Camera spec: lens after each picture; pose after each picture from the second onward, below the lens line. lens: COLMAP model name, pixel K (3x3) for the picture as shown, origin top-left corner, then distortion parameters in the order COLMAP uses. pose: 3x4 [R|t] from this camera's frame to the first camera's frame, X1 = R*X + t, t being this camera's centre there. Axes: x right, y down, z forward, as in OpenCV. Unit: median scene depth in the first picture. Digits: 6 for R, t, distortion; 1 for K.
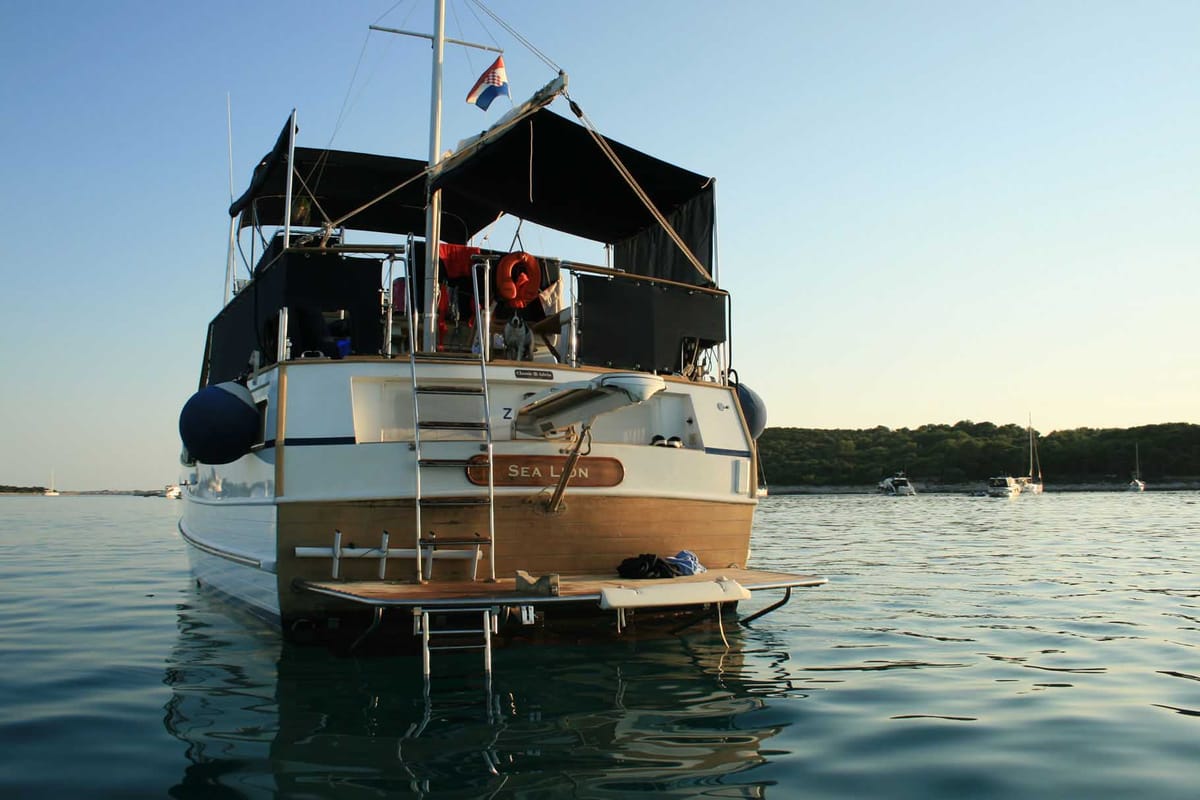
lens RADIAL K [[1109.8, 0, 600.0], [0, 1109.8, 400.0], [0, 0, 1]] dist [0.003212, 0.010098]
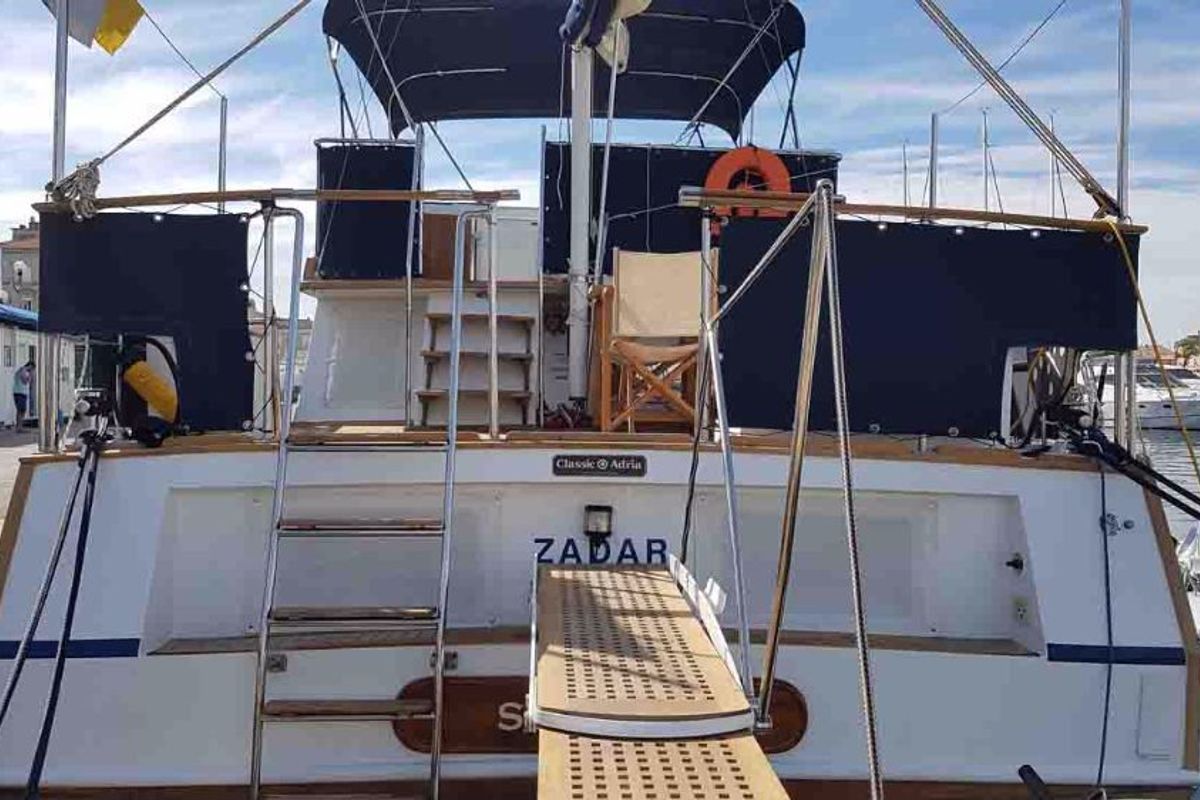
lens RADIAL K [[1109.8, 0, 600.0], [0, 1109.8, 400.0], [0, 0, 1]] dist [0.003212, 0.010098]
pose [[0.914264, 0.015776, -0.404811, 0.112158], [0.031160, 0.993543, 0.109095, -0.094068], [0.403918, -0.112355, 0.907869, 0.620789]]
